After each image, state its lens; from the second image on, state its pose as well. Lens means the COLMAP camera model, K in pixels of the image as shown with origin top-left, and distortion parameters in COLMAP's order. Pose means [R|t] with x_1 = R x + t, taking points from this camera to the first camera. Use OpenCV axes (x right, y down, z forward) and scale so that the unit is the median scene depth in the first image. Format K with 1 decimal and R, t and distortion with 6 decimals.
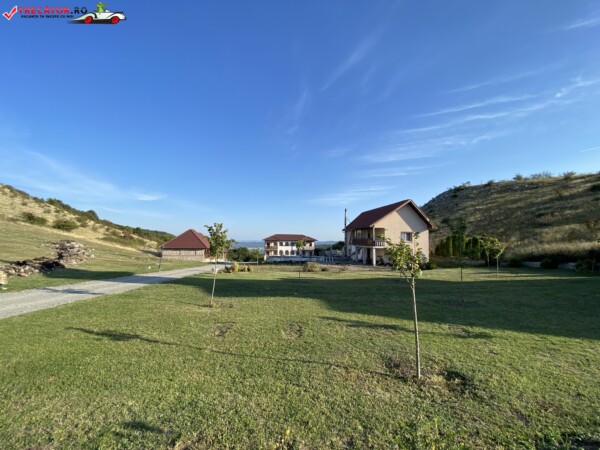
lens RADIAL K [[242.9, 0, 298.9], [0, 242.9, 224.8], [0, 0, 1]] dist [0.020477, -0.019665]
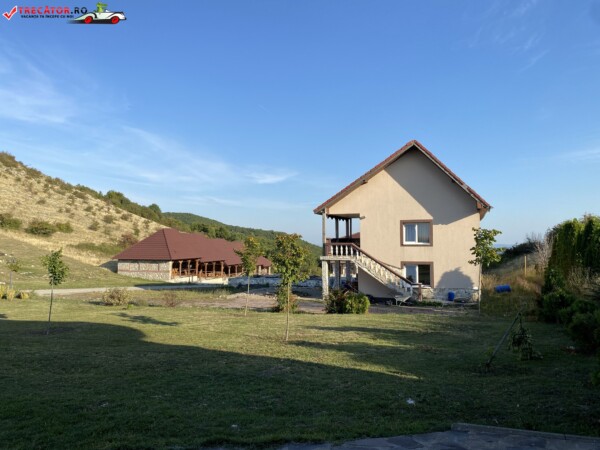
lens RADIAL K [[458.5, 0, 297.2], [0, 458.5, 227.9], [0, 0, 1]] dist [0.040828, -0.038439]
pose [[0.868593, -0.029898, -0.494624, 0.426699], [0.043120, 0.998952, 0.015339, 0.014049], [0.493647, -0.034651, 0.868972, 0.165556]]
